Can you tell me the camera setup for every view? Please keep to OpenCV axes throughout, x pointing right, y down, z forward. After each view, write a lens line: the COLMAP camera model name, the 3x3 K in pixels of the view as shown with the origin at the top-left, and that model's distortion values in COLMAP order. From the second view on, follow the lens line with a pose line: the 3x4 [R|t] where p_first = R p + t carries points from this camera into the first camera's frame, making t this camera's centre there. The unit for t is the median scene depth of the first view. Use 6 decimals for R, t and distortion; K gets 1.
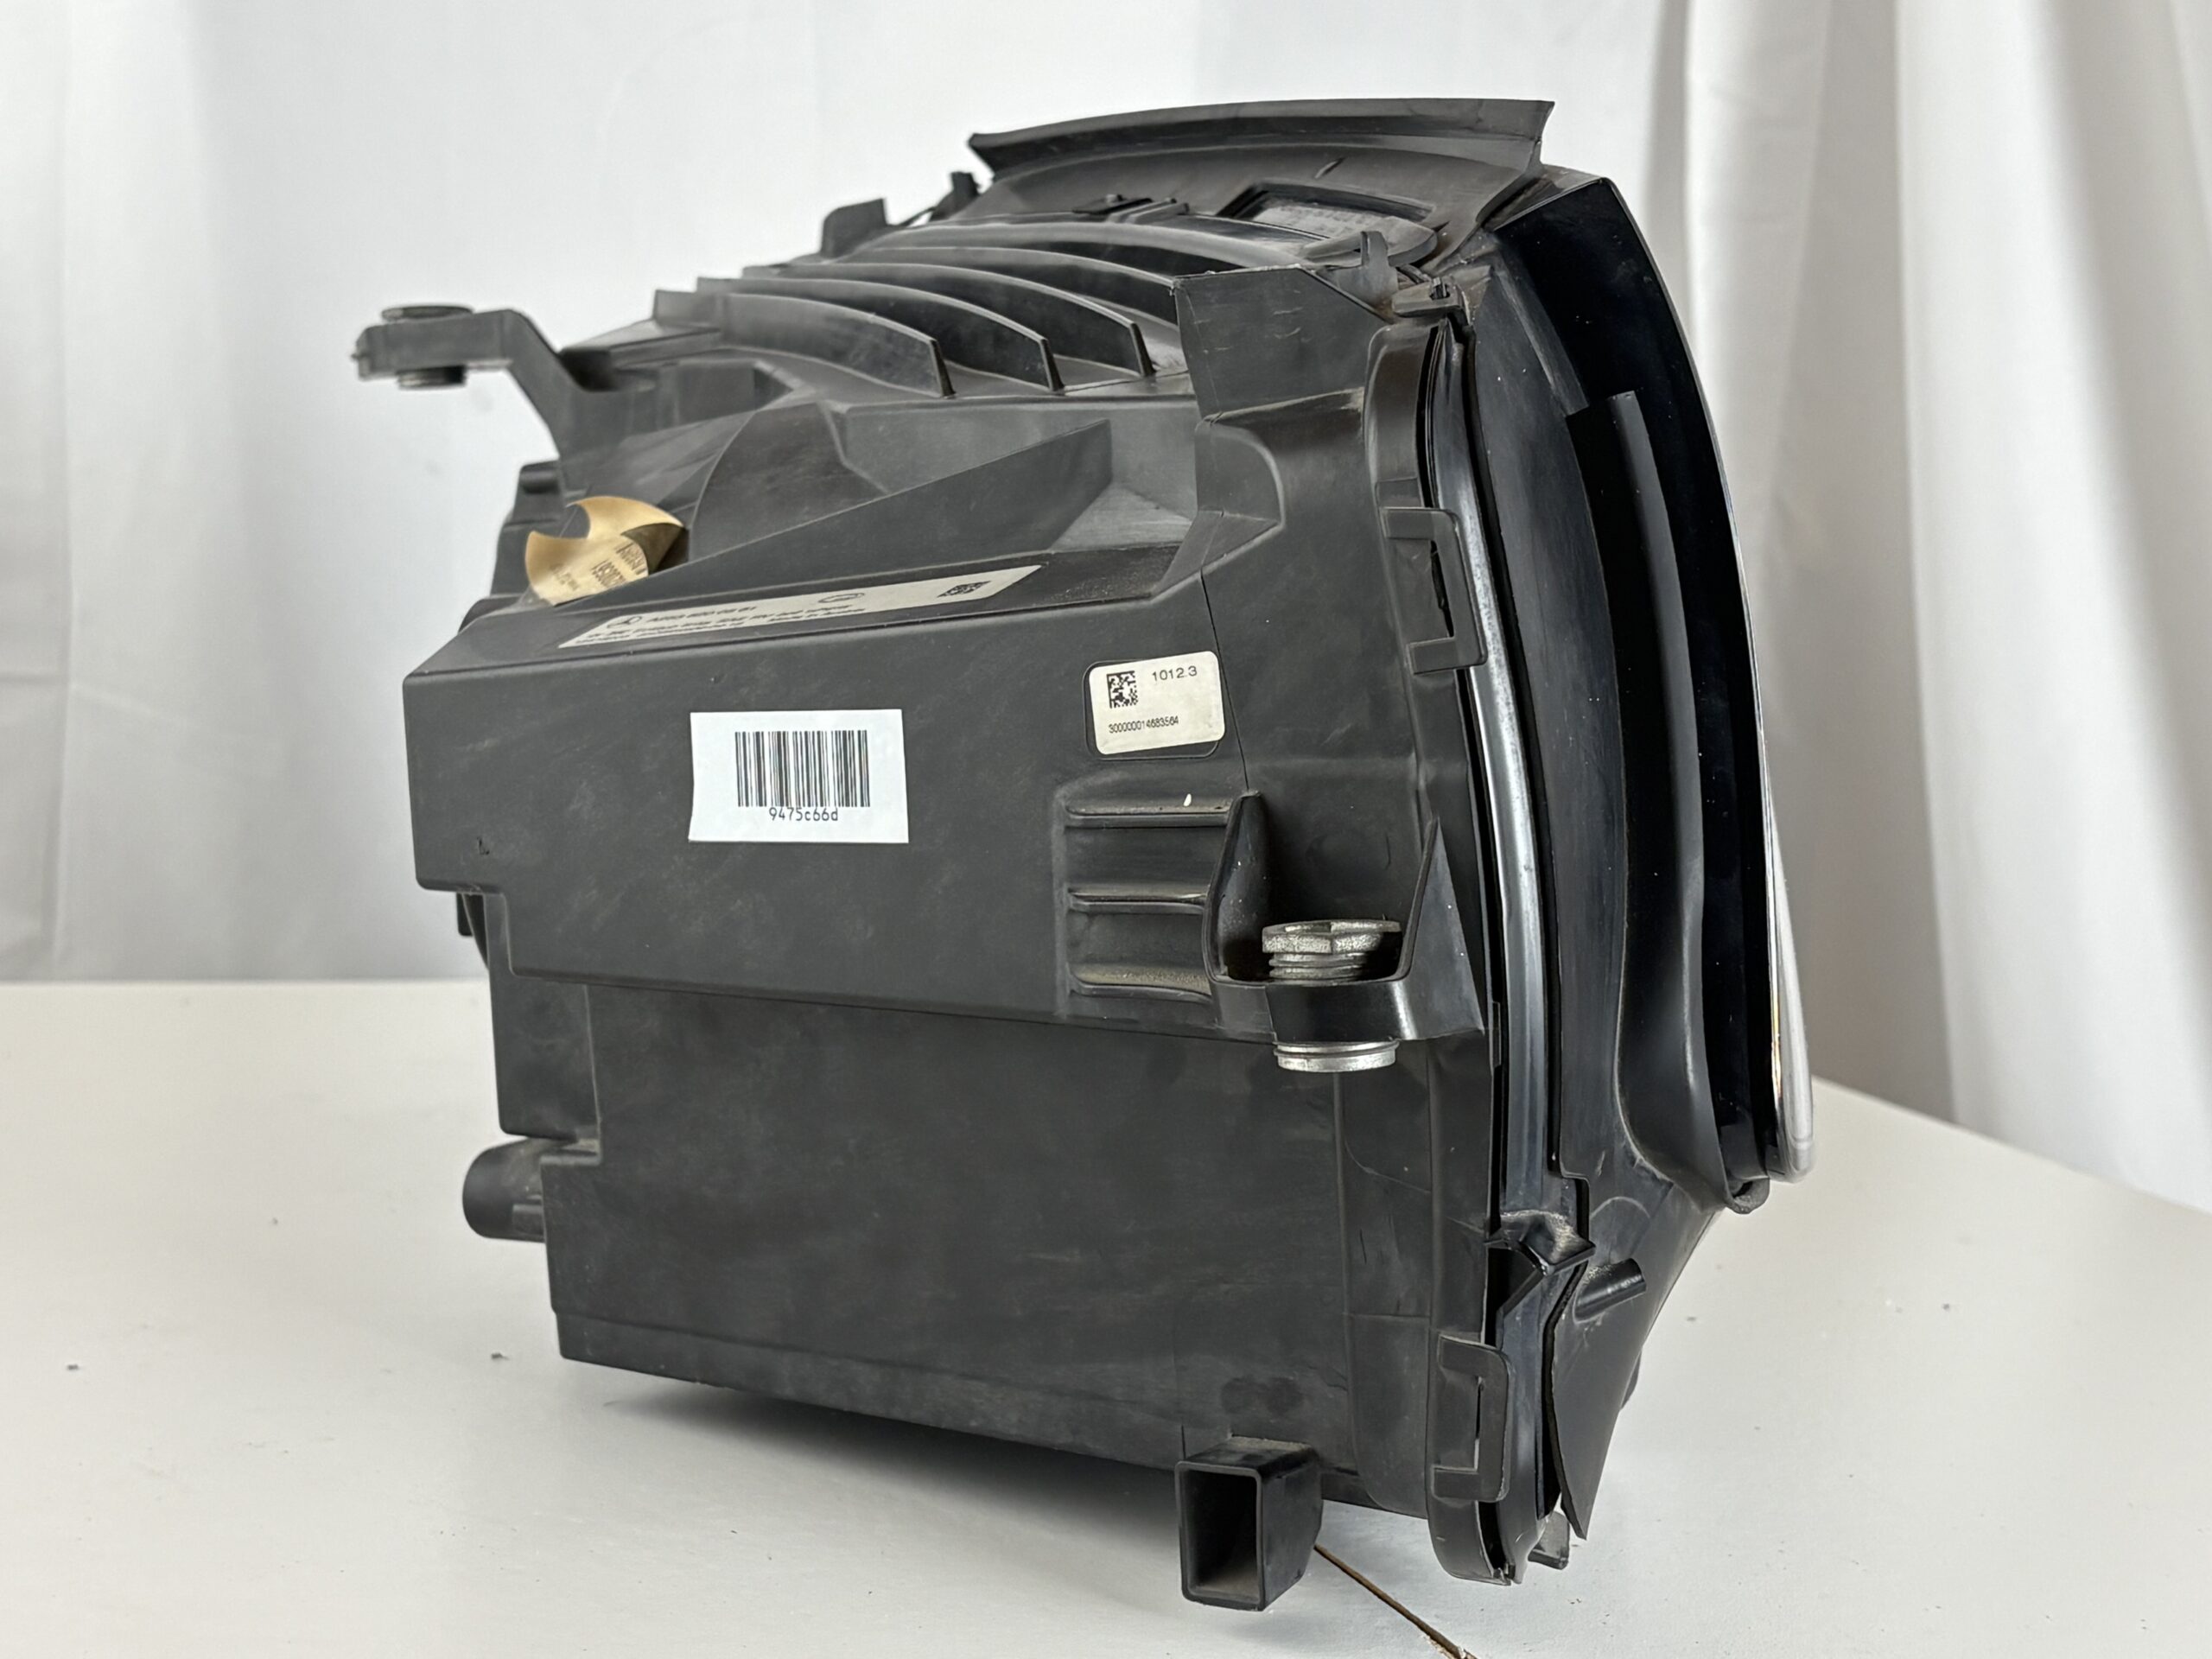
lens RADIAL K [[3250.3, 0, 1106.4], [0, 3250.3, 834.0], [0, 0, 1]] dist [0.187487, 0.000000]
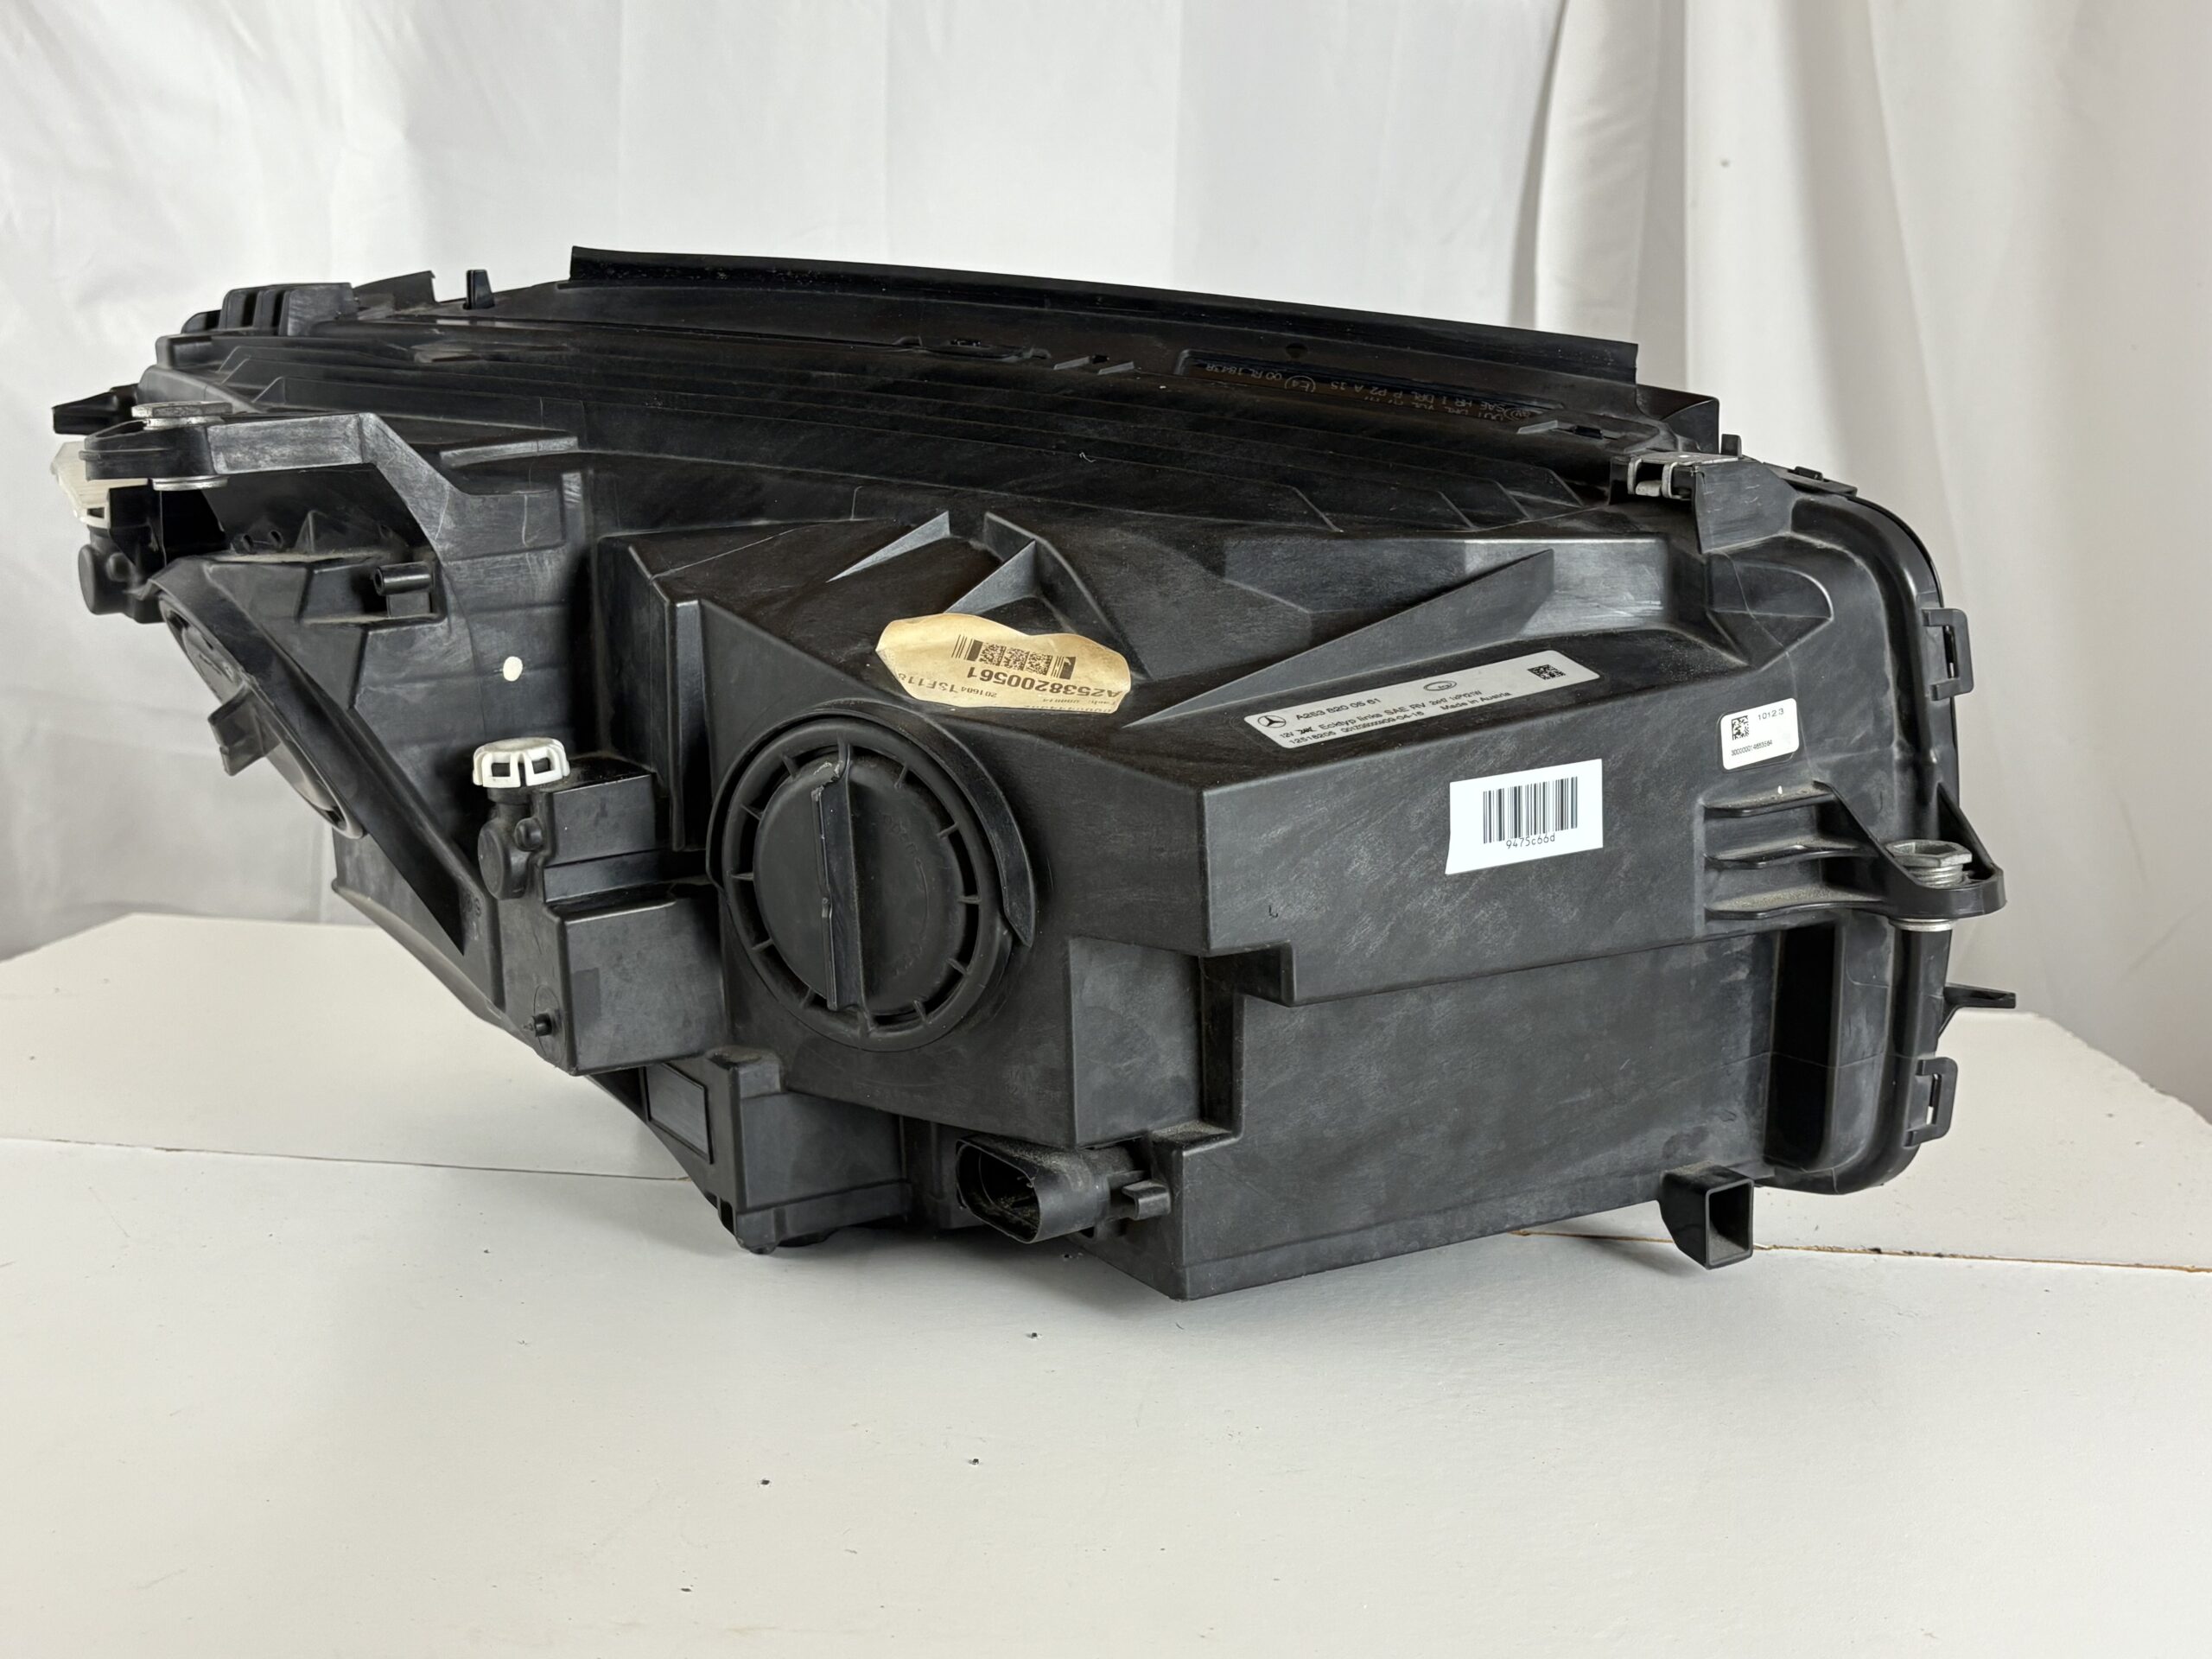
lens RADIAL K [[2470.6, 0, 1099.0], [0, 2470.6, 827.8], [0, 0, 1]] dist [0.054853, 0.000000]
pose [[0.466350, -0.162535, 0.869540, -1.140151], [0.088870, 0.986610, 0.136755, -0.179608], [-0.880125, 0.013500, 0.474550, 0.658070]]
